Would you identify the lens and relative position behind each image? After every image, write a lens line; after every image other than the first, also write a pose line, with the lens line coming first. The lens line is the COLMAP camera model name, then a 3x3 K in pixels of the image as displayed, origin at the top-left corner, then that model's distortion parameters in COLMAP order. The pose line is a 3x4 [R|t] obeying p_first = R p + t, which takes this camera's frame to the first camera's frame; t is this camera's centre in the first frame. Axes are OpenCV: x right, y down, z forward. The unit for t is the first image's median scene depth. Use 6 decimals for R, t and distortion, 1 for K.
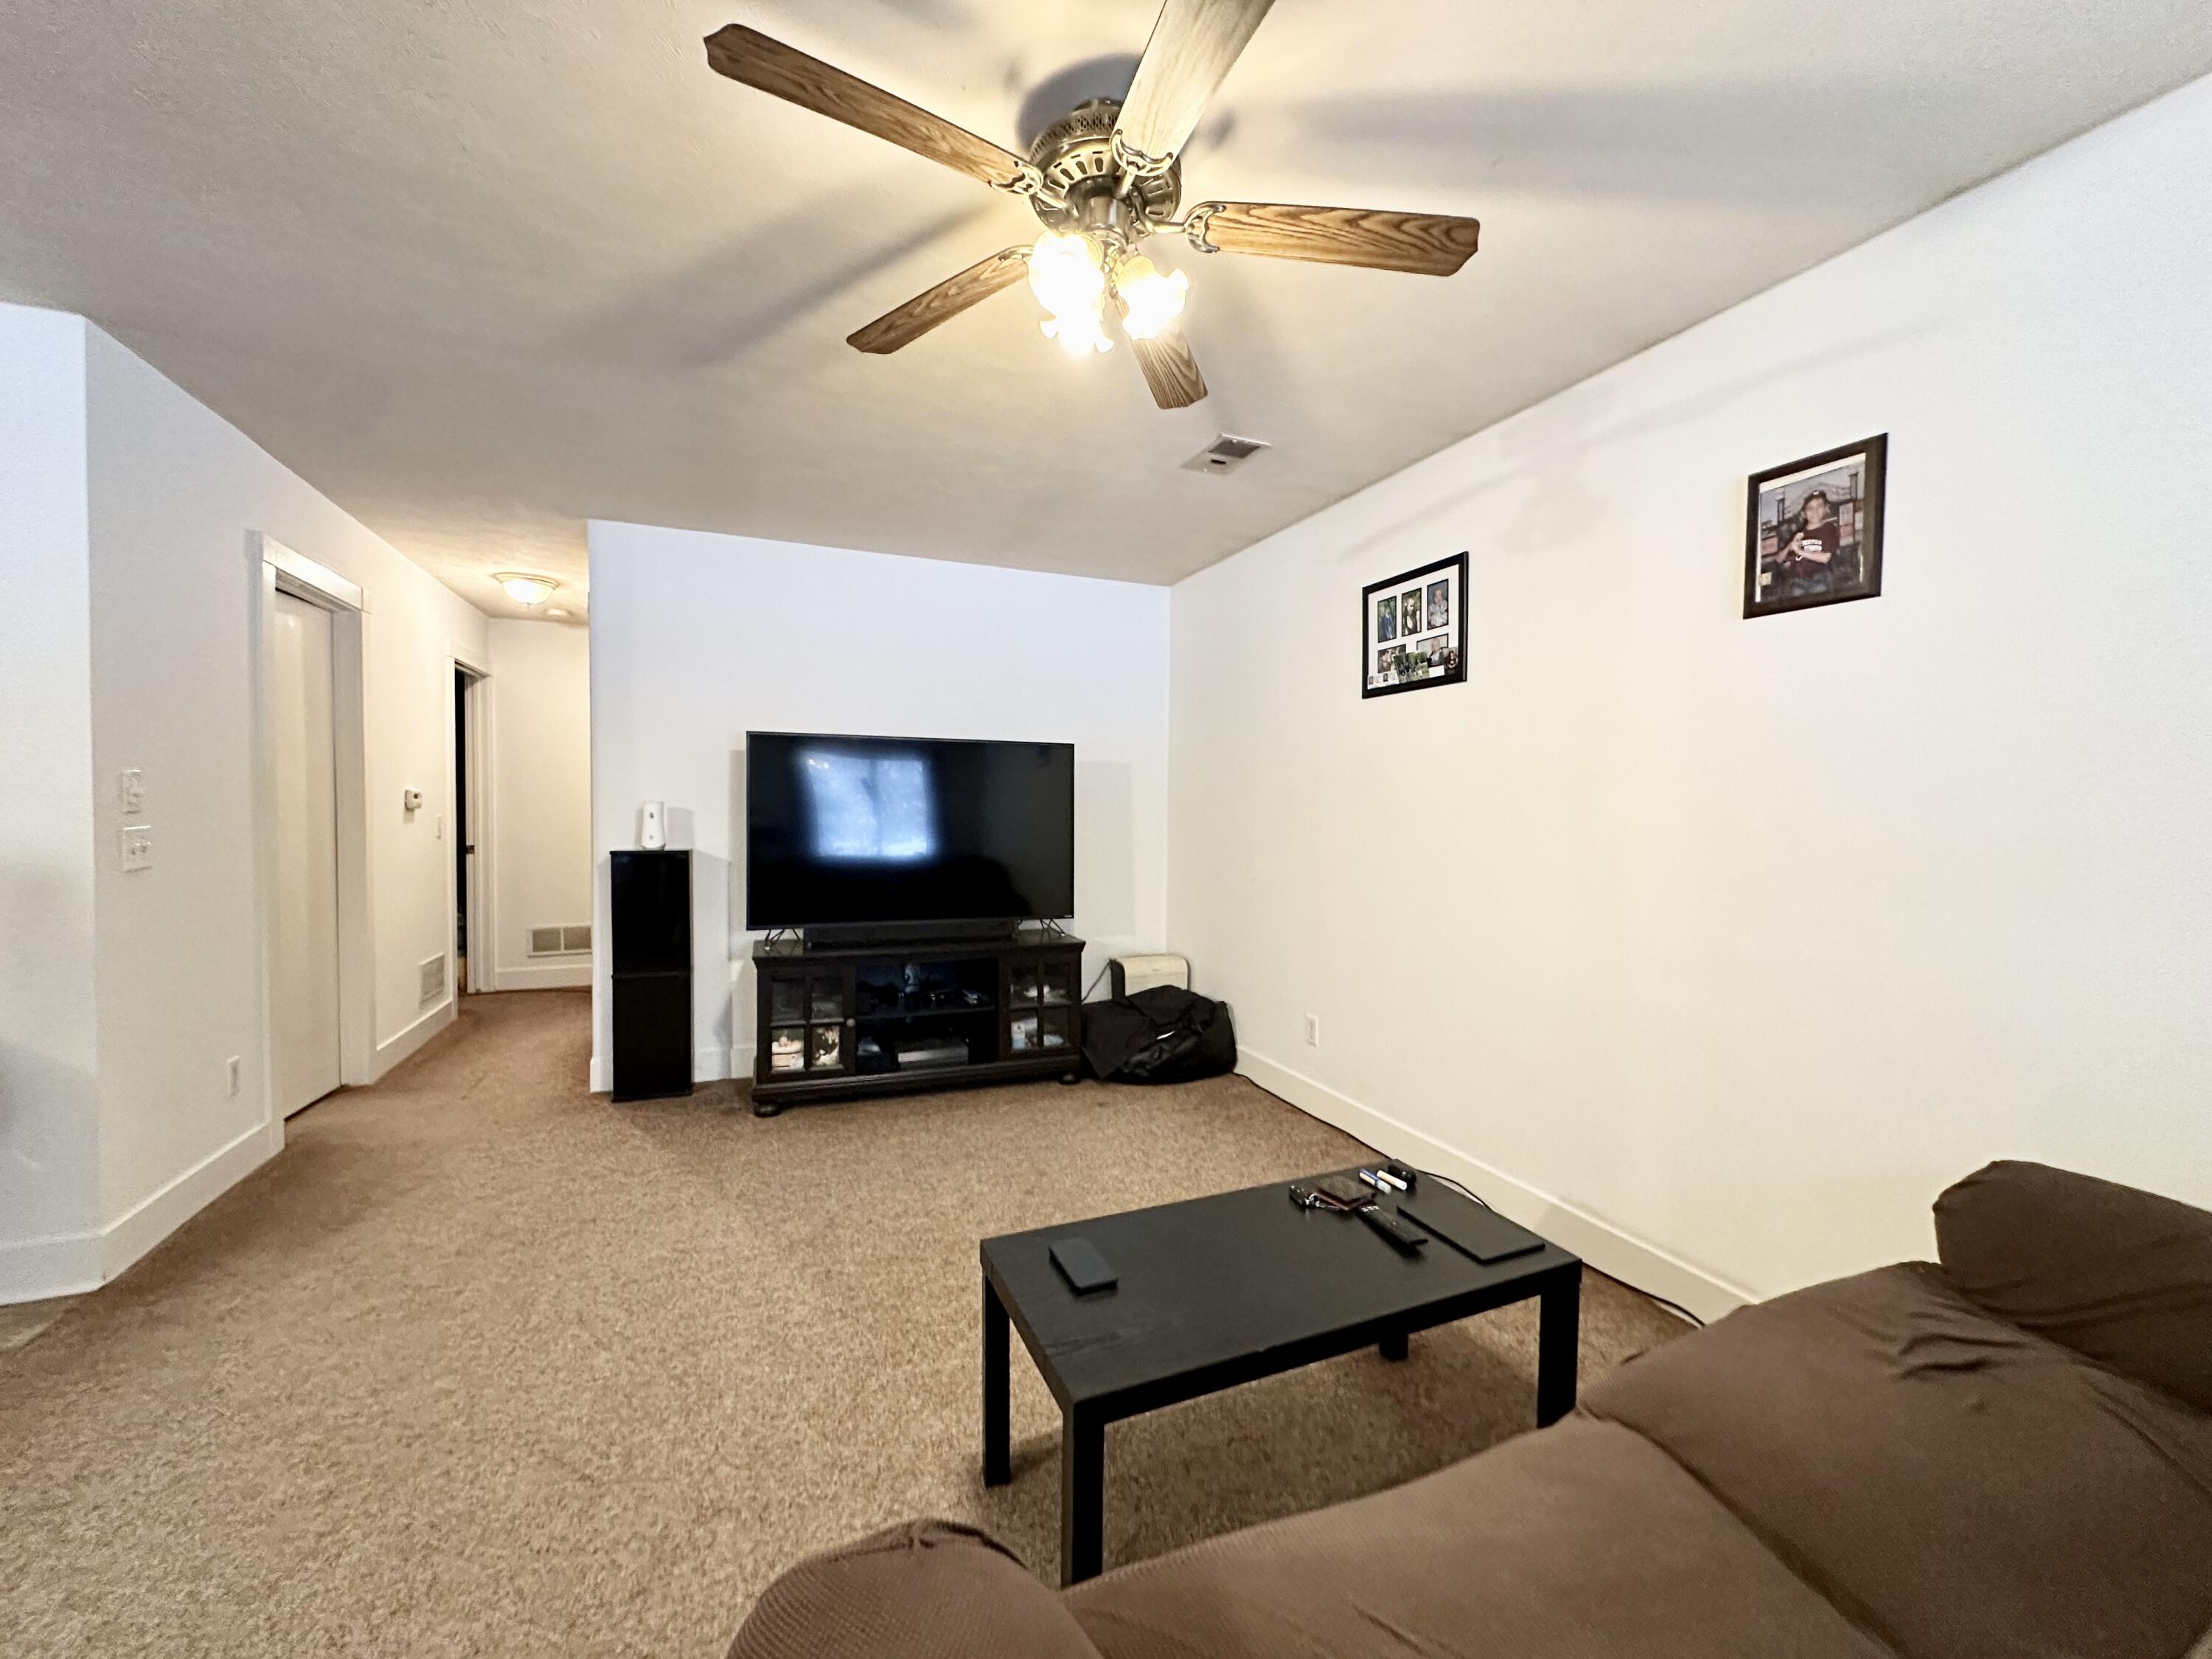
lens RADIAL K [[883.4, 0, 1109.4], [0, 883.4, 831.3], [0, 0, 1]] dist [-0.001607, -0.000065]
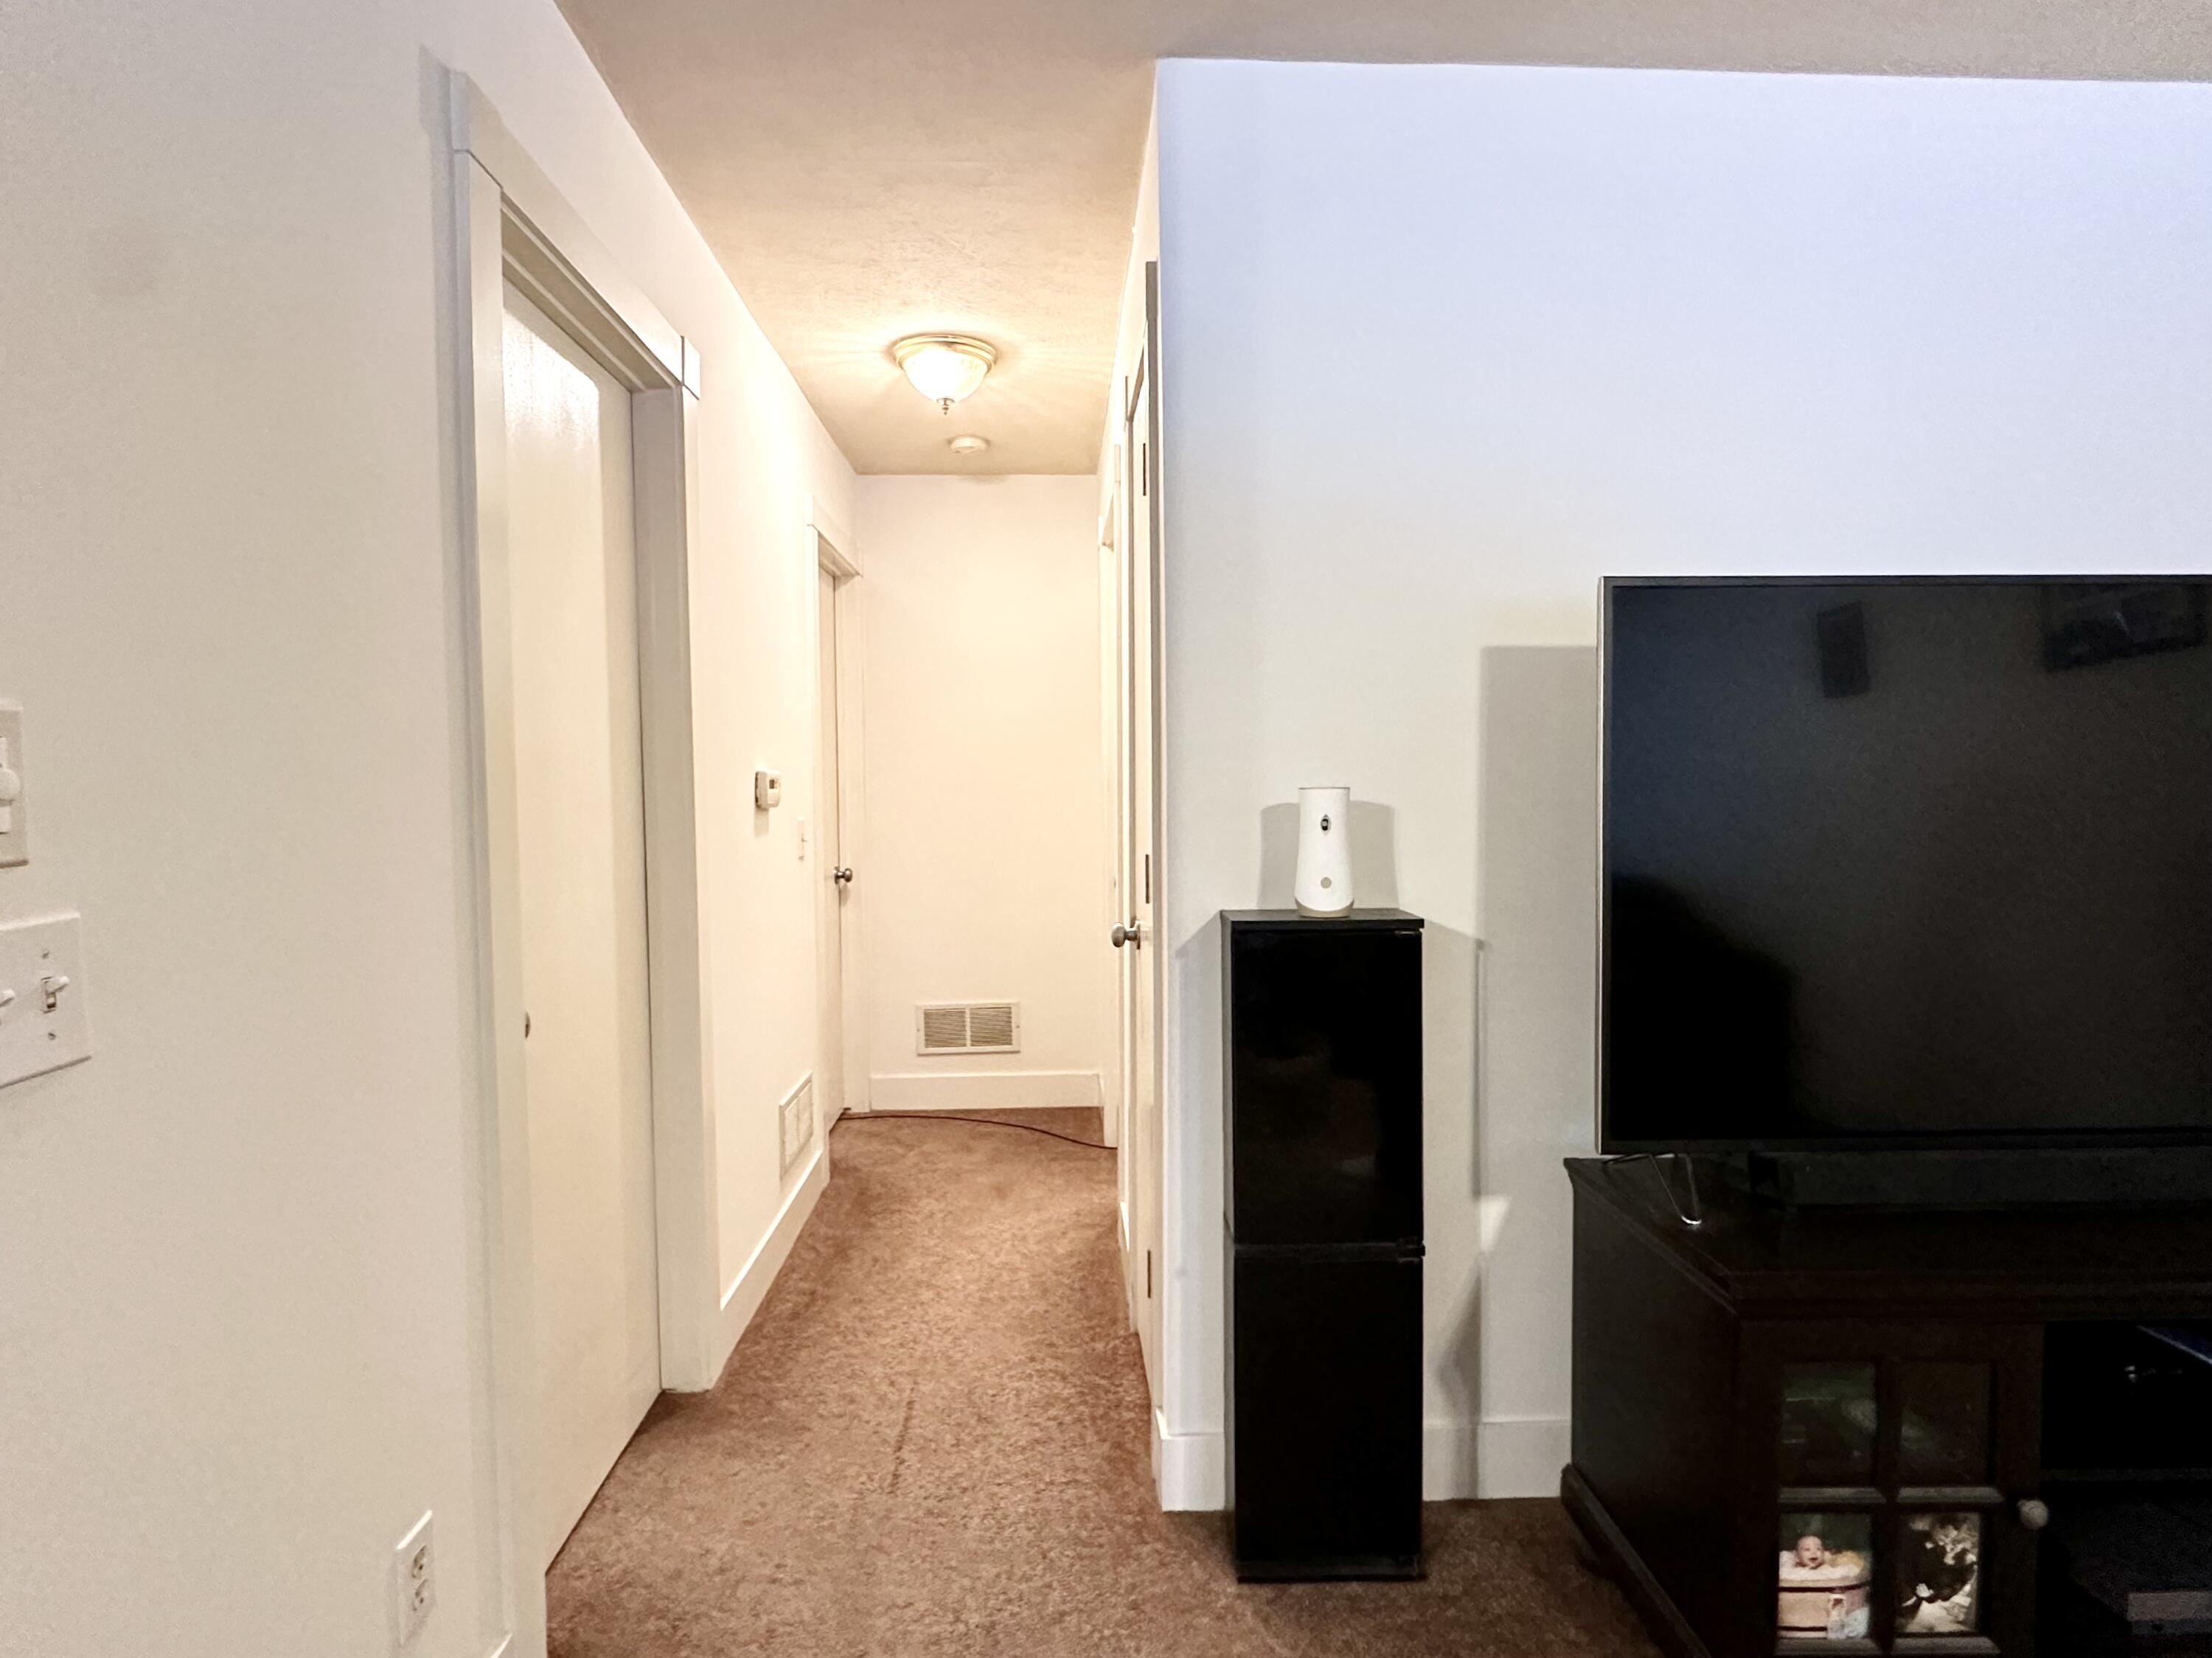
lens RADIAL K [[1169.1, 0, 1106.0], [0, 1169.1, 829.0], [0, 0, 1]] dist [-0.002543, -0.000611]
pose [[0.938332, -0.006532, -0.345674, -0.476622], [0.010838, 0.999886, 0.010525, -0.023962], [0.345565, -0.013623, 0.938296, 0.554621]]
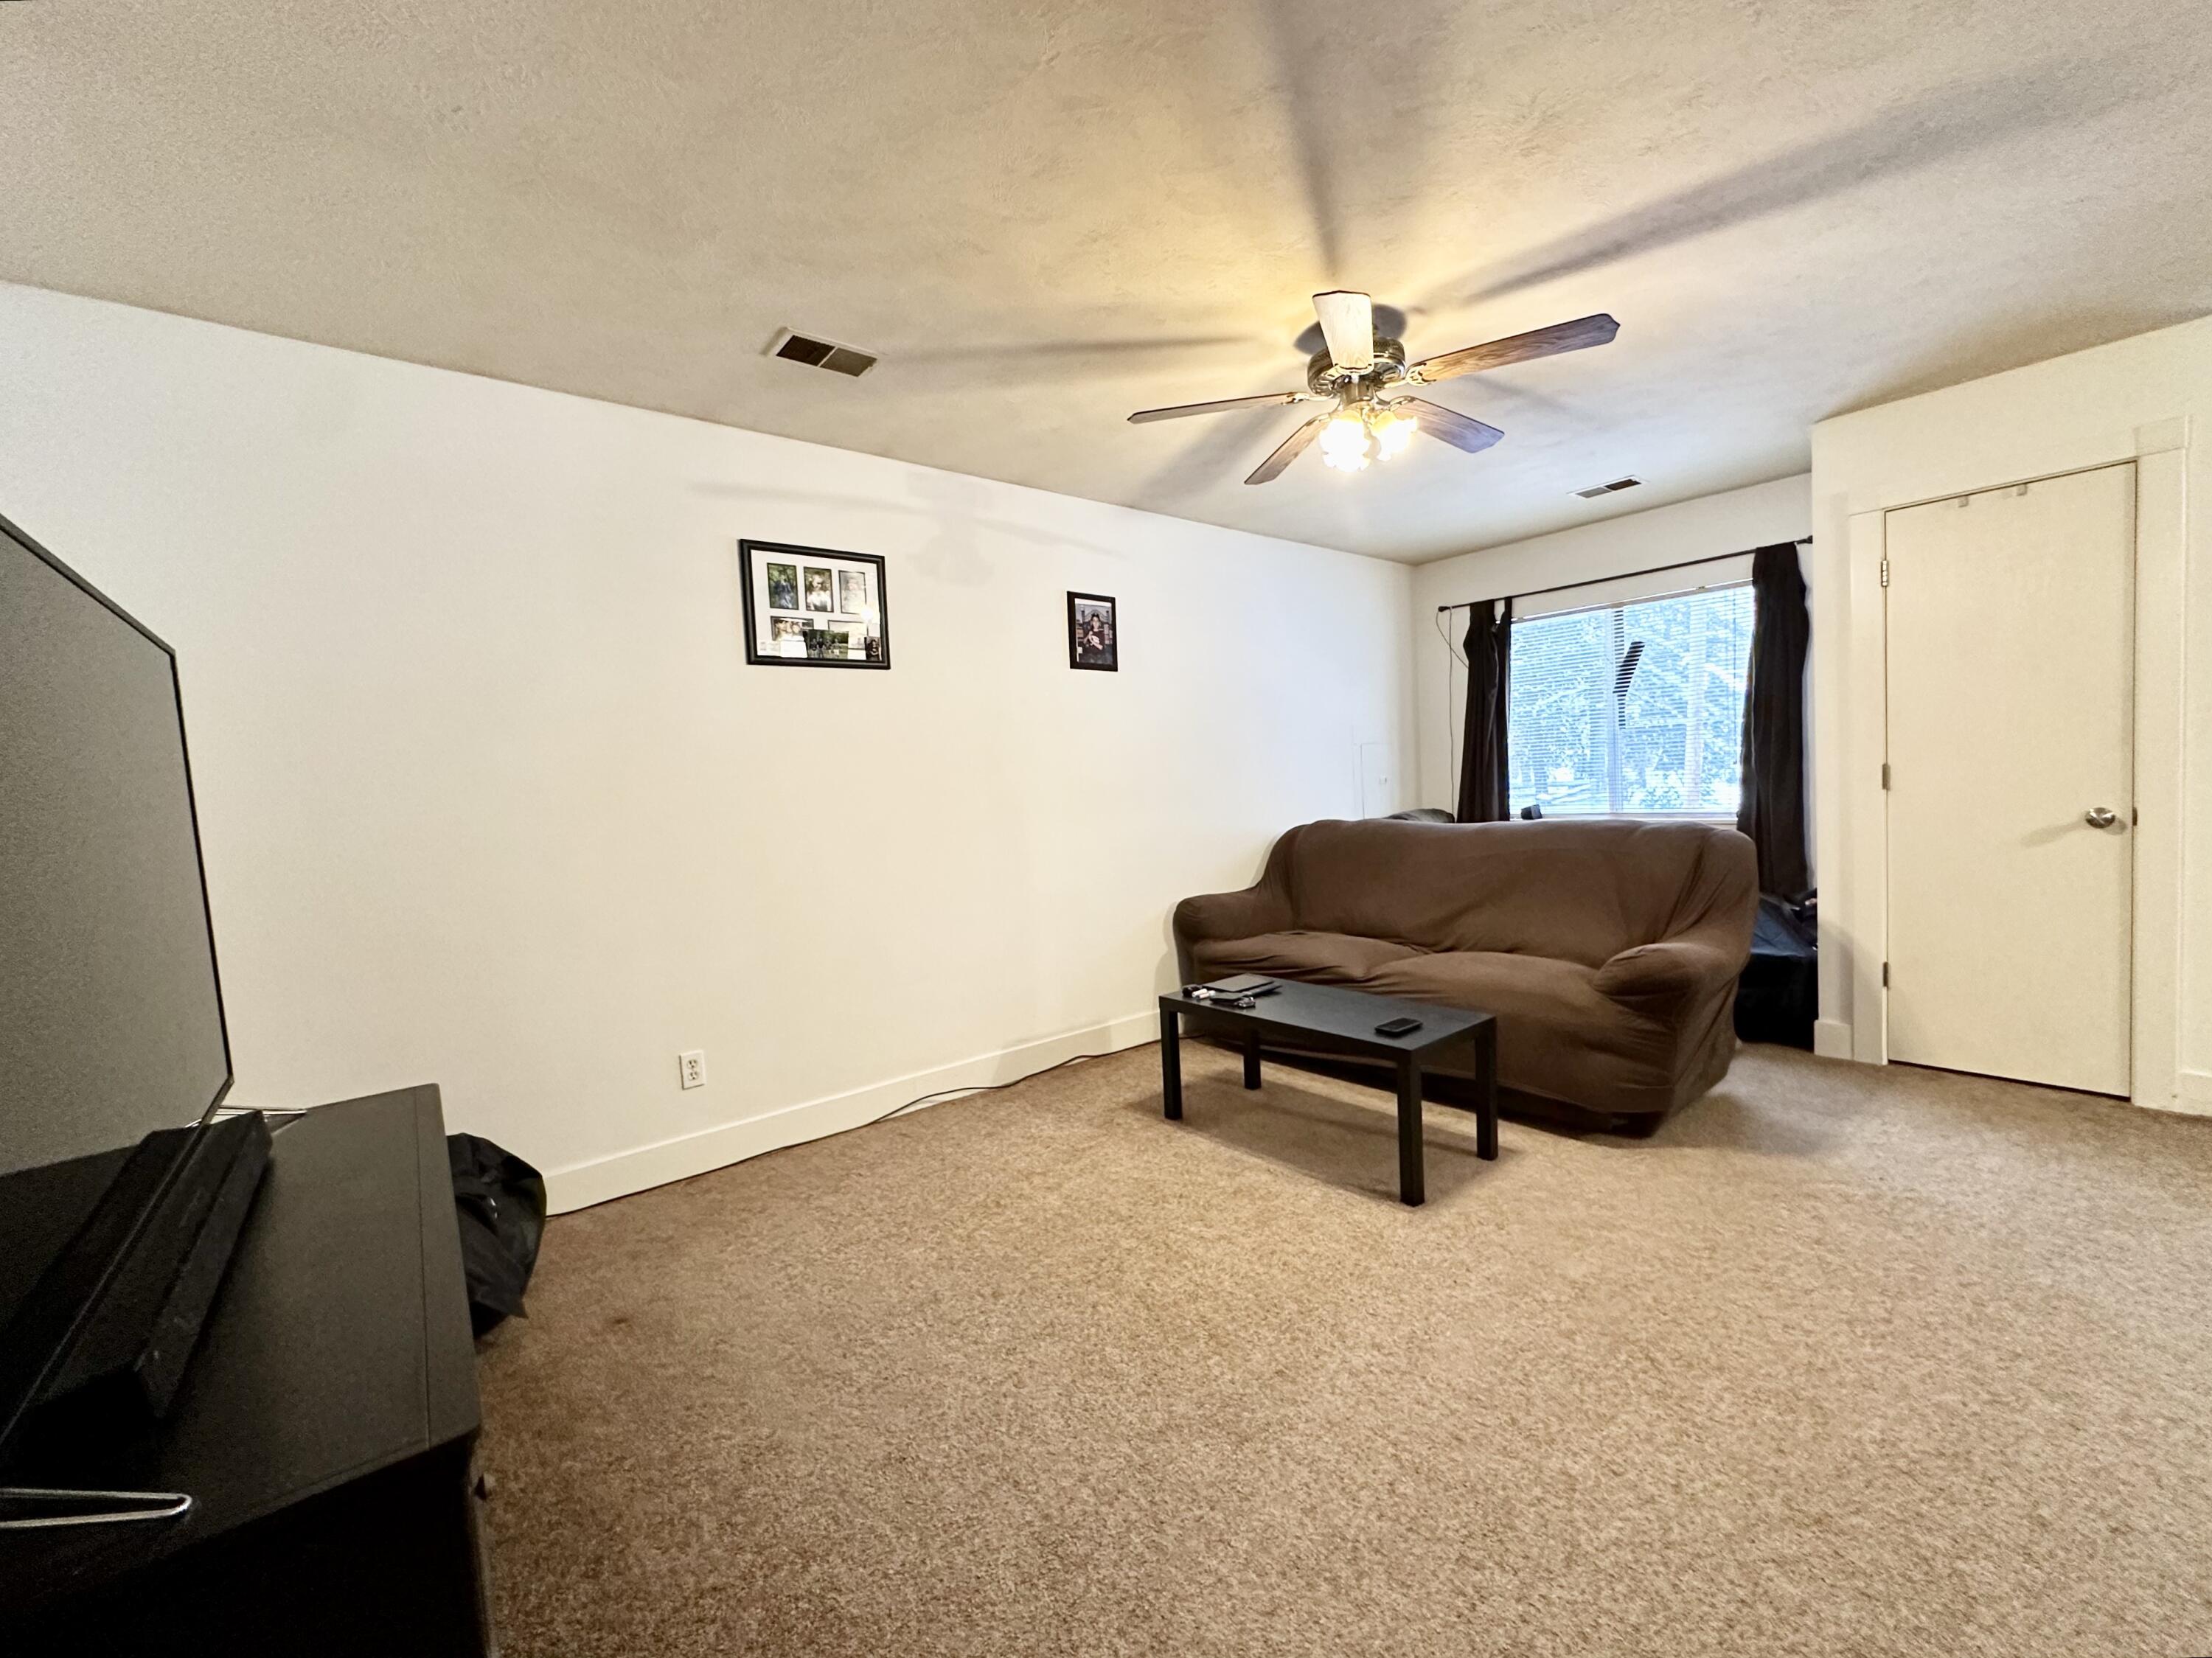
lens RADIAL K [[904.3, 0, 1106.0], [0, 904.3, 829.0], [0, 0, 1]] dist [-0.000910, -0.000116]
pose [[-0.286162, -0.046873, 0.957034, -0.689106], [0.075810, 0.994564, 0.071379, -0.021501], [-0.955178, 0.092978, -0.281053, 0.910182]]
